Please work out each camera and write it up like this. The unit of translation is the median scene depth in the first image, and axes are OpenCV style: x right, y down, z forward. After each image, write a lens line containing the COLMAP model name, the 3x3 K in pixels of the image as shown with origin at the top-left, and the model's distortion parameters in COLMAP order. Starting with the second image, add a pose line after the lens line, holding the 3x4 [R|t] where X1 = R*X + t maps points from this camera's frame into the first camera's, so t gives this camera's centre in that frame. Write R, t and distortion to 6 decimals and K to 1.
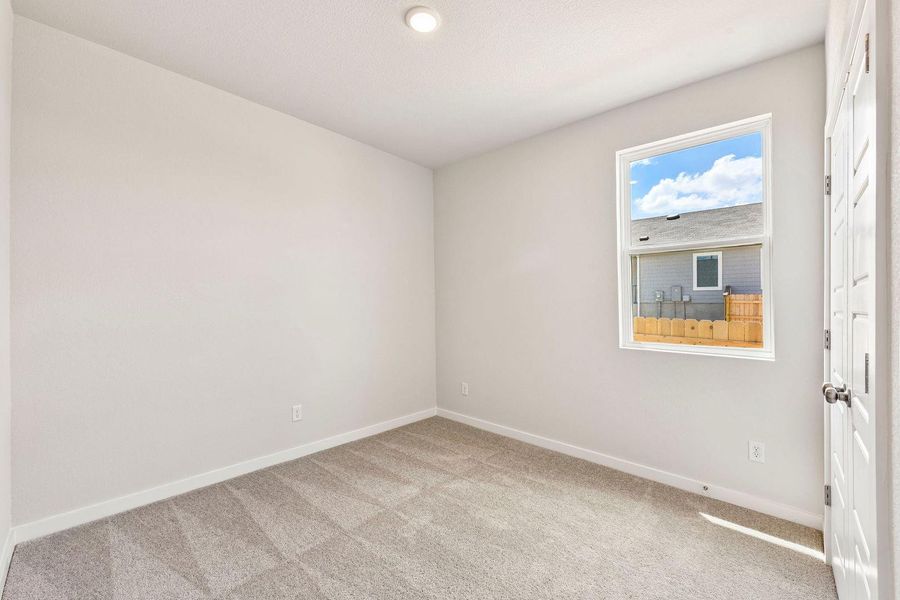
lens RADIAL K [[359.0, 0, 450.0], [0, 359.0, 300.0], [0, 0, 1]] dist [-0.011158, -0.000401]
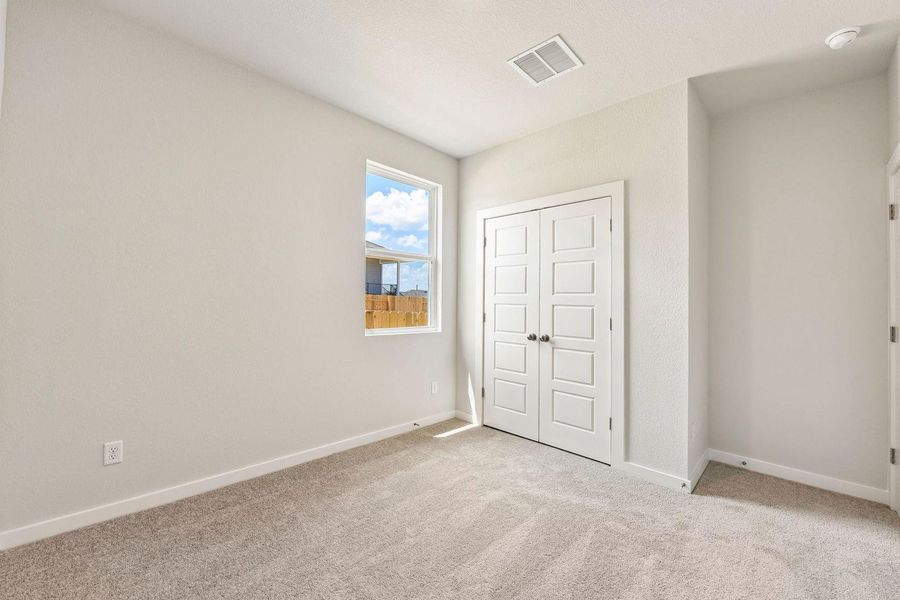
lens RADIAL K [[359.0, 0, 450.0], [0, 359.0, 300.0], [0, 0, 1]] dist [-0.011158, -0.000401]
pose [[0.083934, 0.000596, 0.996471, -0.729322], [-0.013721, 0.999906, 0.000558, 0.022091], [-0.996377, -0.013720, 0.083934, 0.751984]]
